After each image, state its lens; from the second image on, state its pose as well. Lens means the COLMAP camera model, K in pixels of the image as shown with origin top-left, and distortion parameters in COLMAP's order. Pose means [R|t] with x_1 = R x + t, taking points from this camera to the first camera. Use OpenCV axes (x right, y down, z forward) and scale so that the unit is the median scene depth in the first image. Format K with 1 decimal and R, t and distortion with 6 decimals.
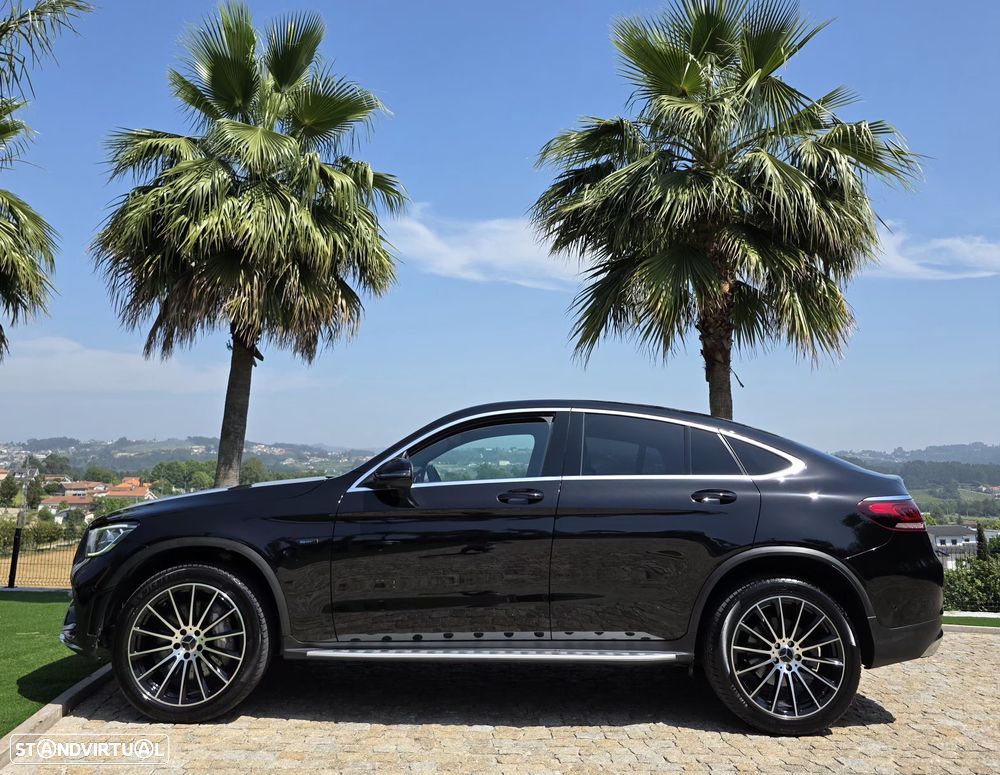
lens RADIAL K [[854.6, 0, 508.1], [0, 854.6, 307.9], [0, 0, 1]] dist [0.076847, -0.082589]
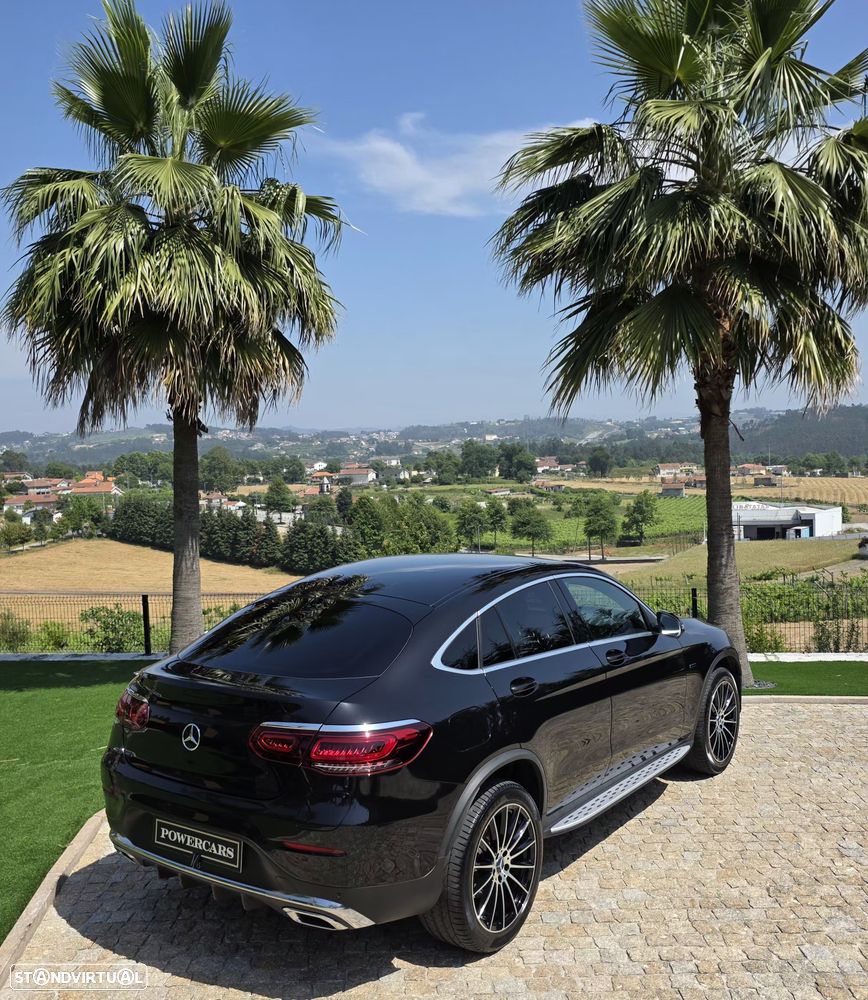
lens RADIAL K [[954.4, 0, 435.1], [0, 954.4, 517.1], [0, 0, 1]] dist [0.121184, -0.200901]
pose [[0.996661, -0.045733, -0.067638, 0.019811], [0.061791, 0.963975, 0.258716, -0.100931], [0.053369, -0.262031, 0.963583, 0.008471]]
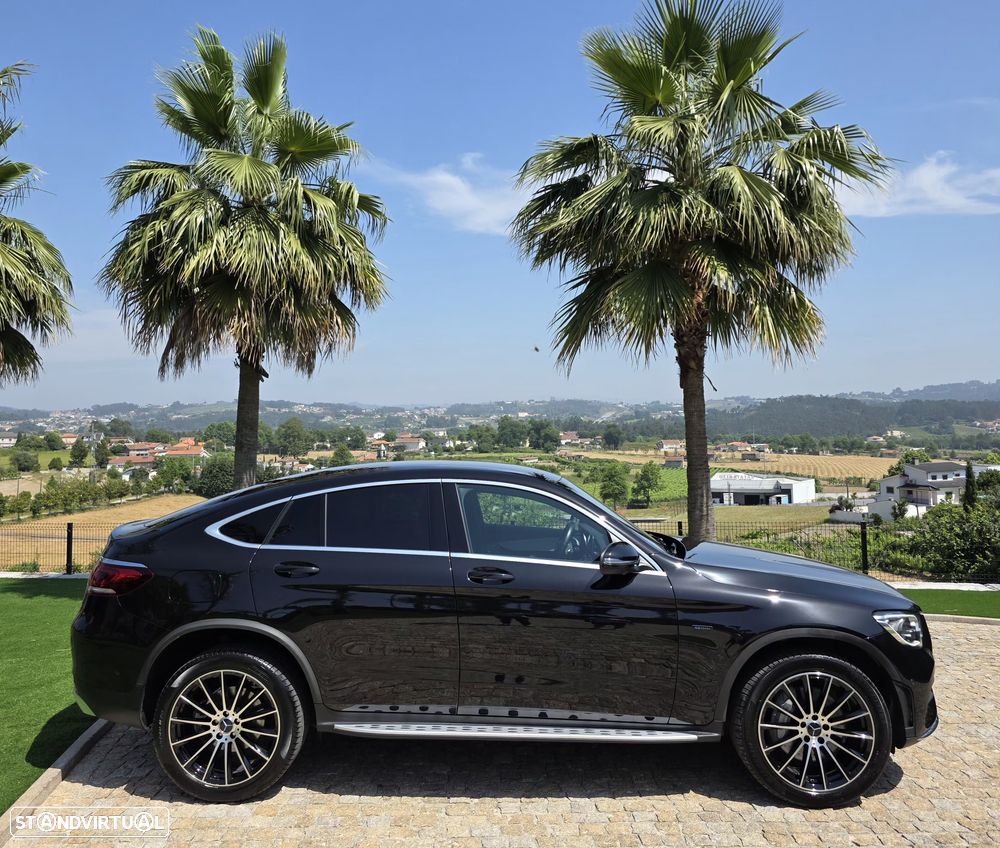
lens RADIAL K [[800.8, 0, 491.3], [0, 800.8, 383.0], [0, 0, 1]] dist [0.090496, -0.101796]
pose [[0.998491, -0.032273, -0.044425, 0.039084], [0.038184, 0.989503, 0.139377, -0.062283], [0.039461, -0.140863, 0.989242, 0.009600]]
